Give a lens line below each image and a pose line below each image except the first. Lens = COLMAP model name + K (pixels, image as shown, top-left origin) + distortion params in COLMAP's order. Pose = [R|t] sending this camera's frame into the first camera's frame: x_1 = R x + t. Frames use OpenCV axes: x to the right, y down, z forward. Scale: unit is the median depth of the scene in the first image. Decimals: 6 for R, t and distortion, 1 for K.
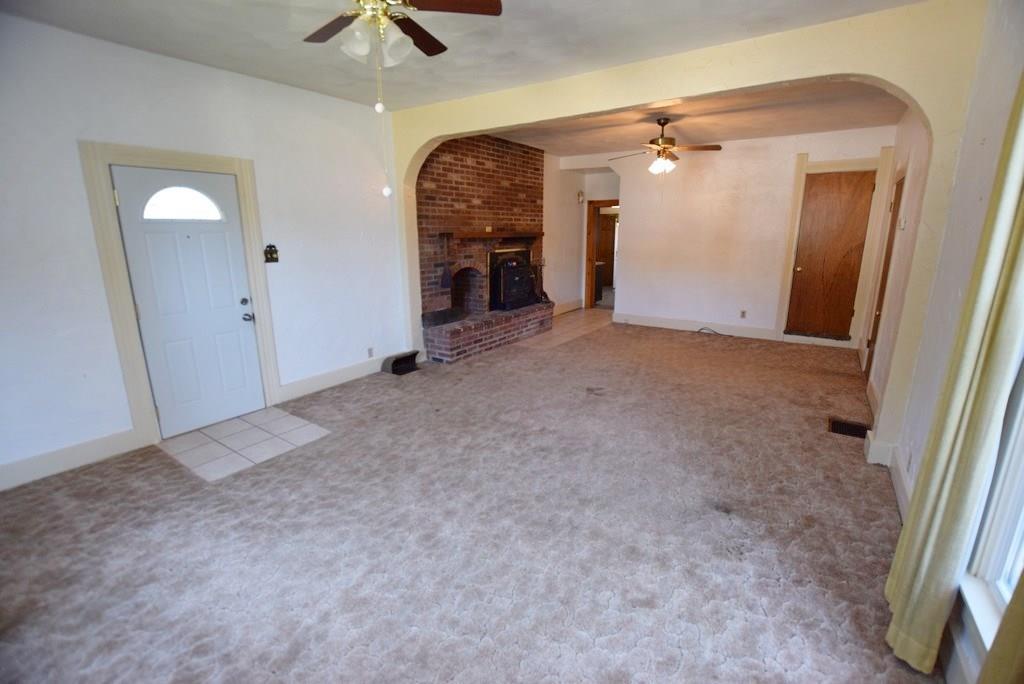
lens RADIAL K [[452.2, 0, 515.1], [0, 452.2, 342.4], [0, 0, 1]] dist [-0.032443, 0.001788]
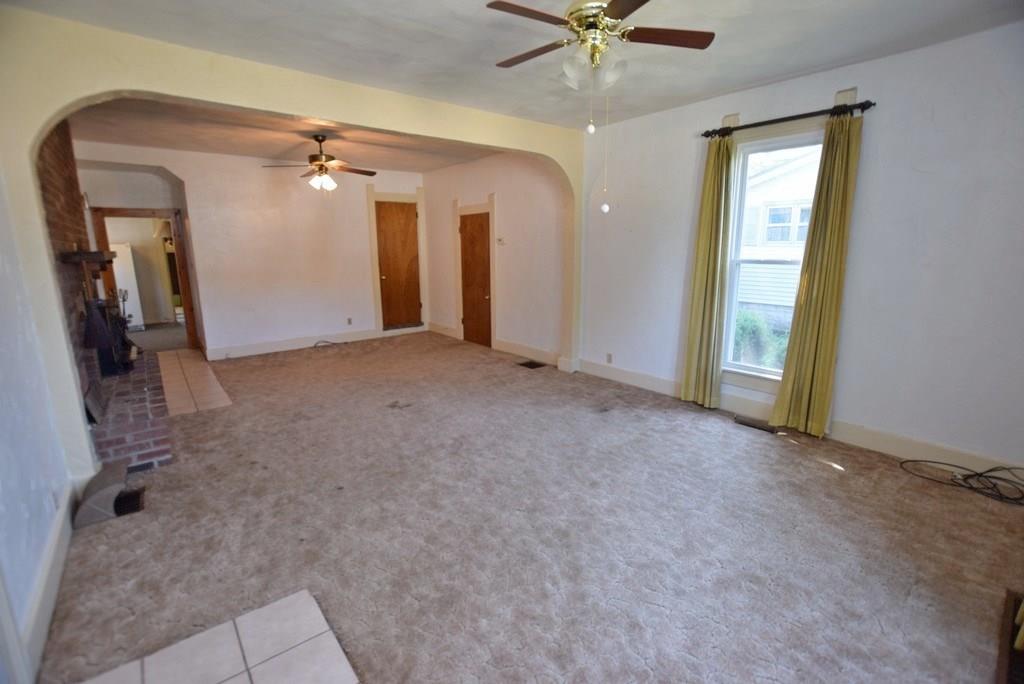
lens RADIAL K [[452.2, 0, 515.1], [0, 452.2, 342.4], [0, 0, 1]] dist [-0.032443, 0.001788]
pose [[0.276991, -0.196383, 0.940590, -0.668984], [0.232356, 0.963529, 0.132747, -0.099526], [-0.932355, 0.181782, 0.312519, 0.423161]]
